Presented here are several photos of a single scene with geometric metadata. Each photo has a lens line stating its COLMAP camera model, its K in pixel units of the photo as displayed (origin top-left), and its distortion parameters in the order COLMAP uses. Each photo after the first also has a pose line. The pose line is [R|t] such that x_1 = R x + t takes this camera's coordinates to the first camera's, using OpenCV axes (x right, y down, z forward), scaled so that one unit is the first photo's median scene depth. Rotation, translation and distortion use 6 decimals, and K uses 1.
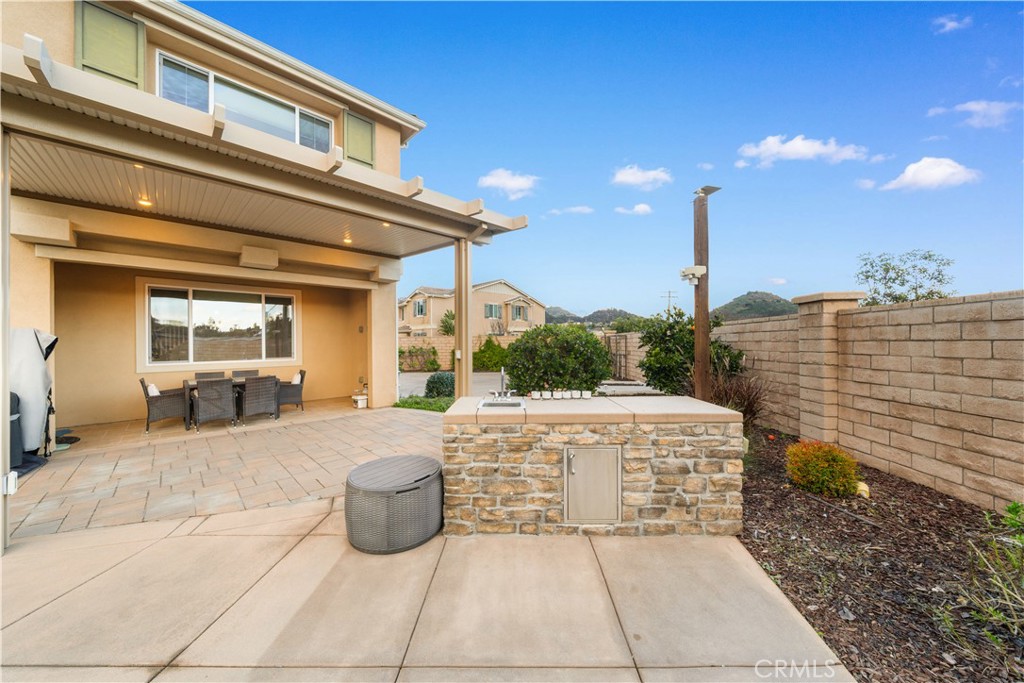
lens RADIAL K [[351.1, 0, 509.5], [0, 351.1, 341.4], [0, 0, 1]] dist [-0.002752, -0.000469]
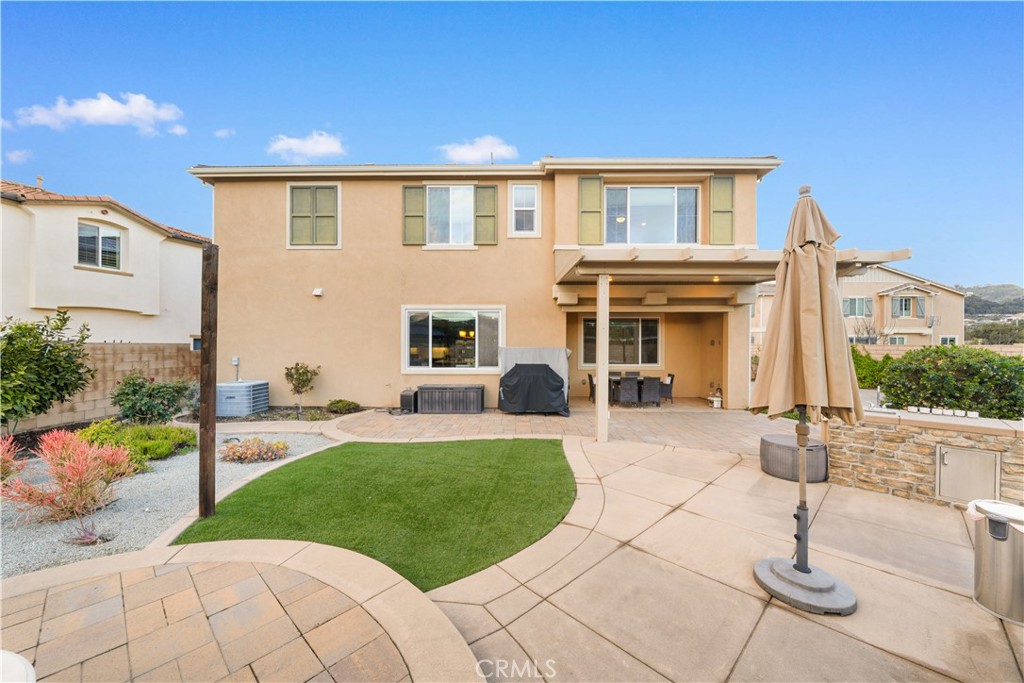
lens RADIAL K [[376.8, 0, 512.2], [0, 376.8, 346.5], [0, 0, 1]] dist [-0.001172, -0.000365]
pose [[0.709046, 0.015630, -0.704989, -0.000233], [-0.007858, 0.999867, 0.014265, -0.090263], [0.705118, -0.004575, 0.709075, -1.043738]]
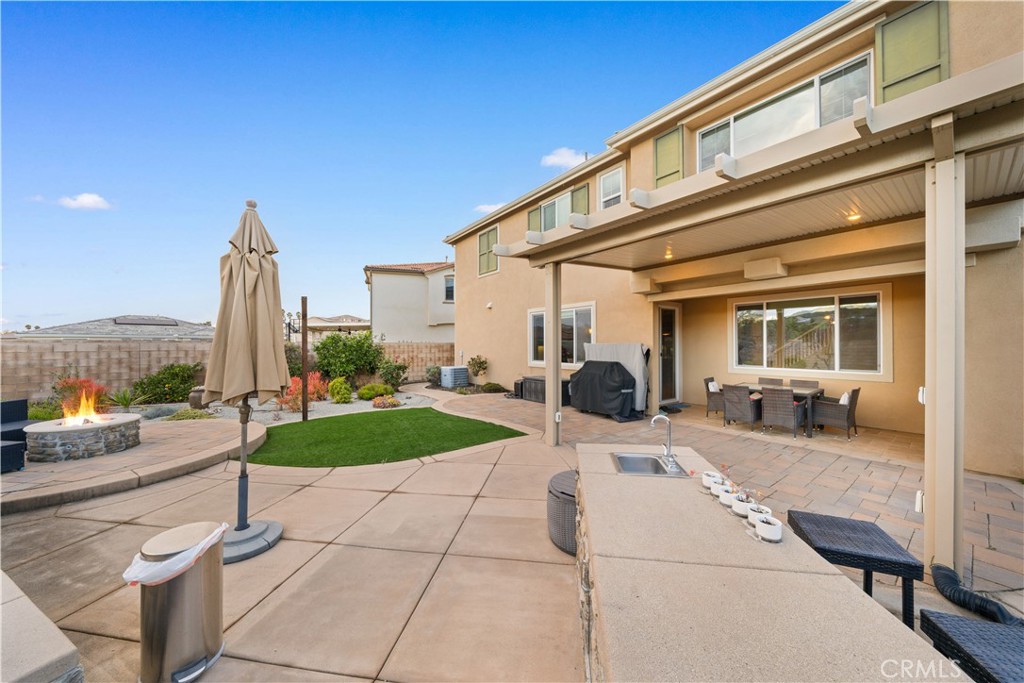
lens RADIAL K [[351.1, 0, 510.1], [0, 351.1, 342.5], [0, 0, 1]] dist [-0.002752, -0.000469]
pose [[-0.128481, 0.006428, -0.991691, 0.651694], [0.007767, 0.999955, 0.005476, -0.071232], [0.991682, -0.006999, -0.128525, 0.724449]]
